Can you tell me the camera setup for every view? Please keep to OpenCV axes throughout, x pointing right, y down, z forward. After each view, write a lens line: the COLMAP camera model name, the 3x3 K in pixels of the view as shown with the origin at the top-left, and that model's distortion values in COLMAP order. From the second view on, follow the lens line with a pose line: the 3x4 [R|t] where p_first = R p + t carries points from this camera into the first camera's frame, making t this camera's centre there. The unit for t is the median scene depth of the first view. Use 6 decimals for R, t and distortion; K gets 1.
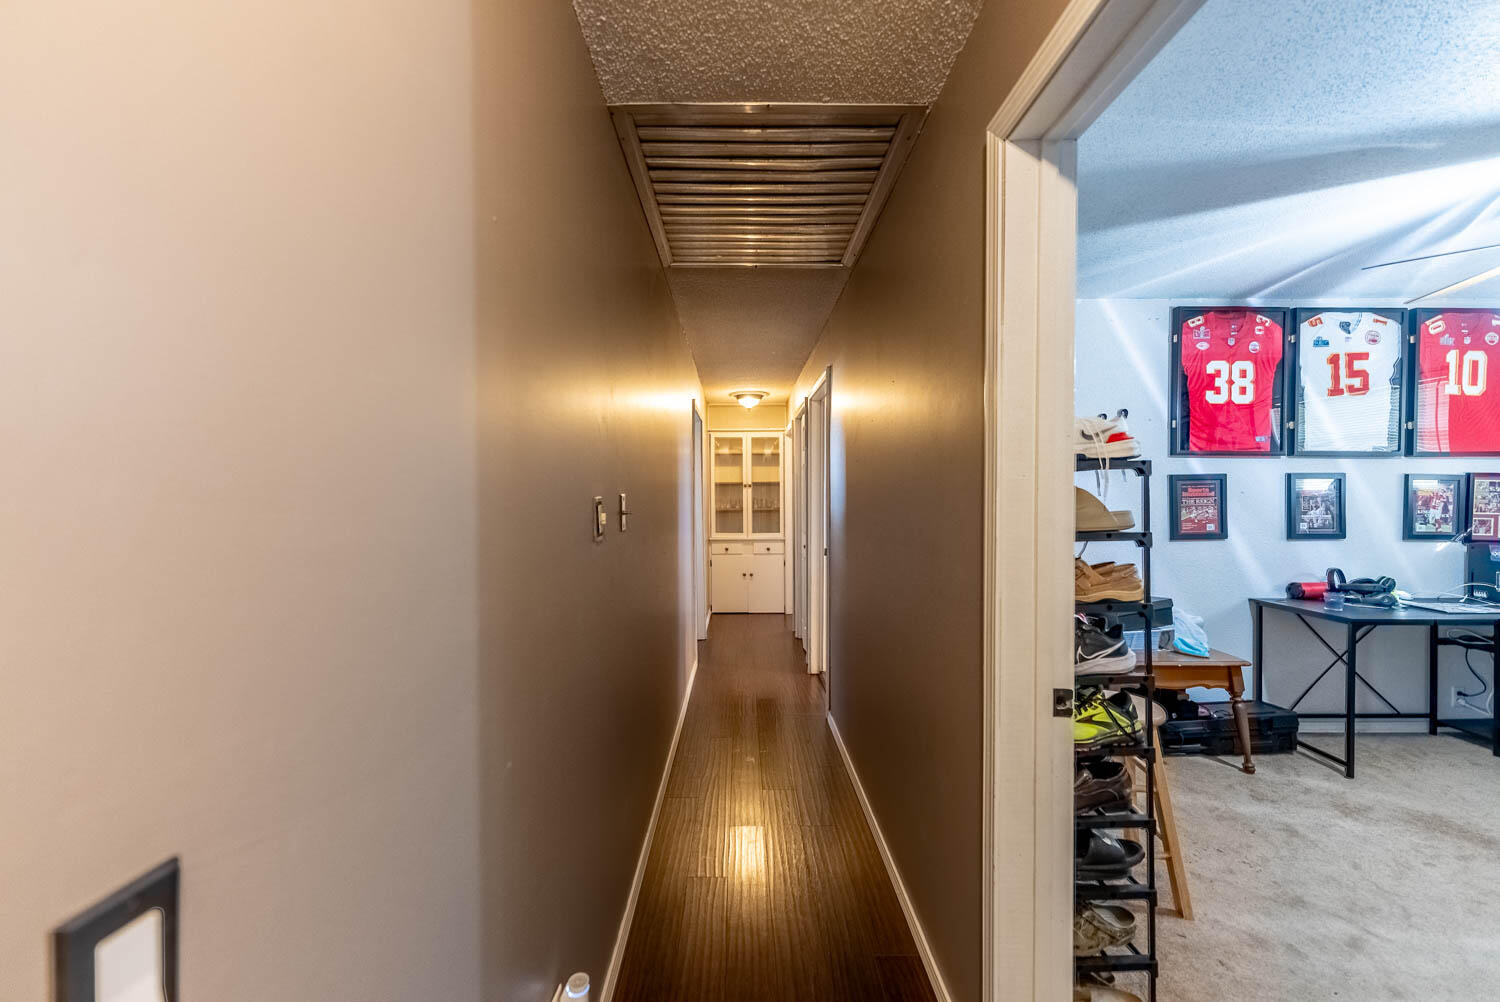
lens RADIAL K [[596.8, 0, 747.8], [0, 596.8, 504.1], [0, 0, 1]] dist [0.002929, 0.000818]
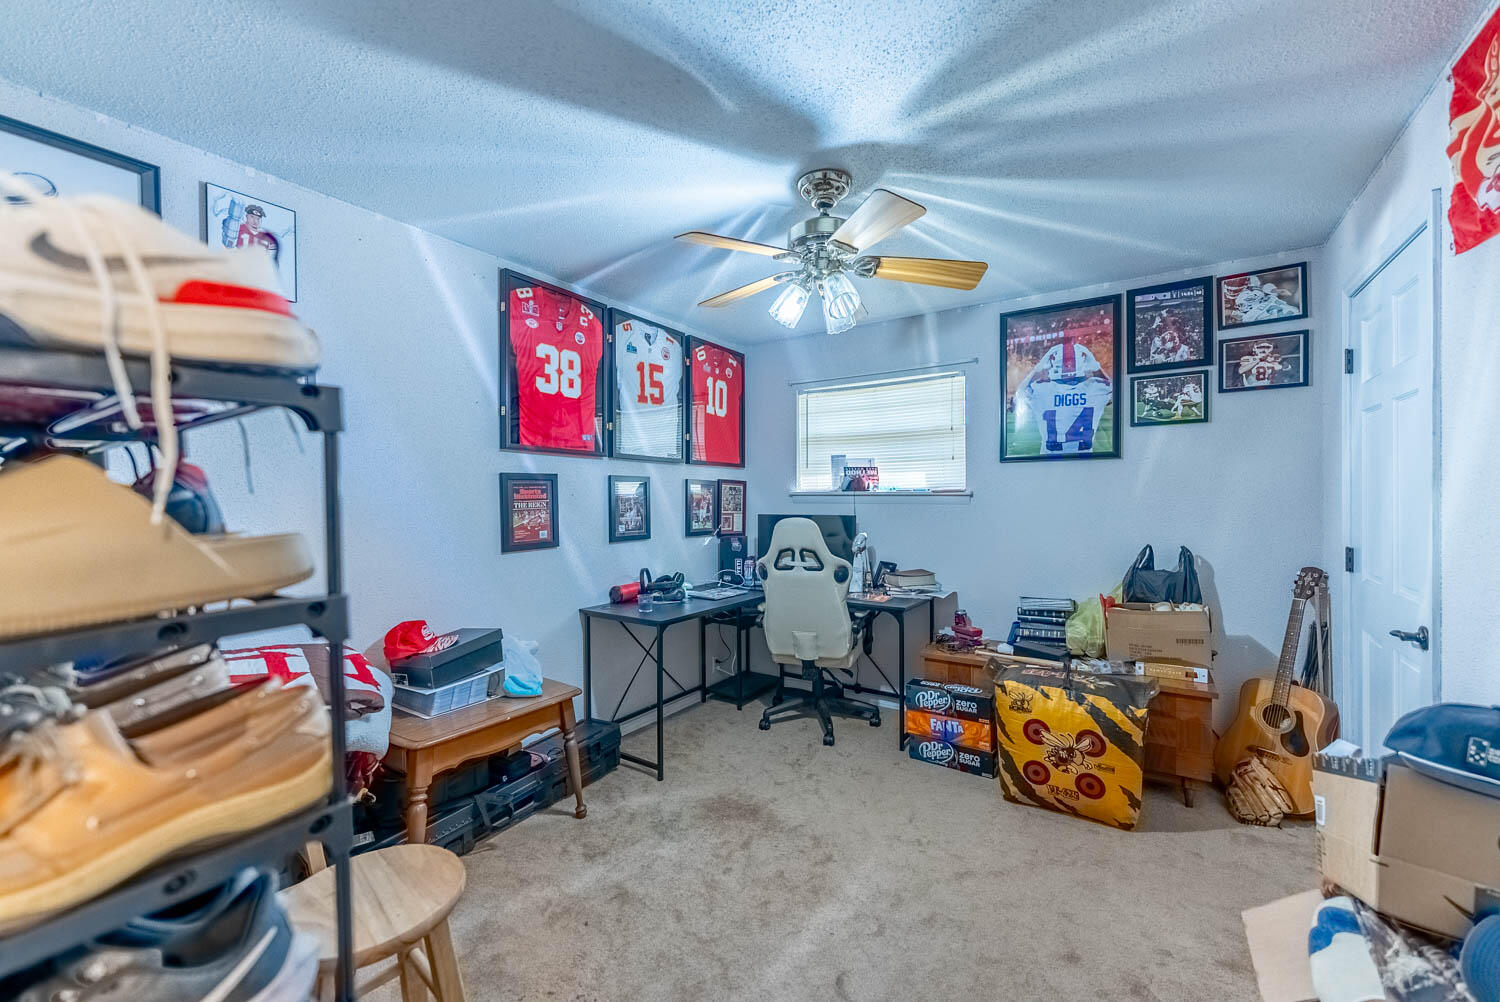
lens RADIAL K [[596.8, 0, 744.4], [0, 596.8, 503.7], [0, 0, 1]] dist [0.002929, 0.000818]
pose [[0.567910, -0.007139, 0.823060, 0.227563], [0.013857, 0.999904, -0.000888, -0.001170], [-0.822974, 0.011910, 0.567954, 0.267383]]
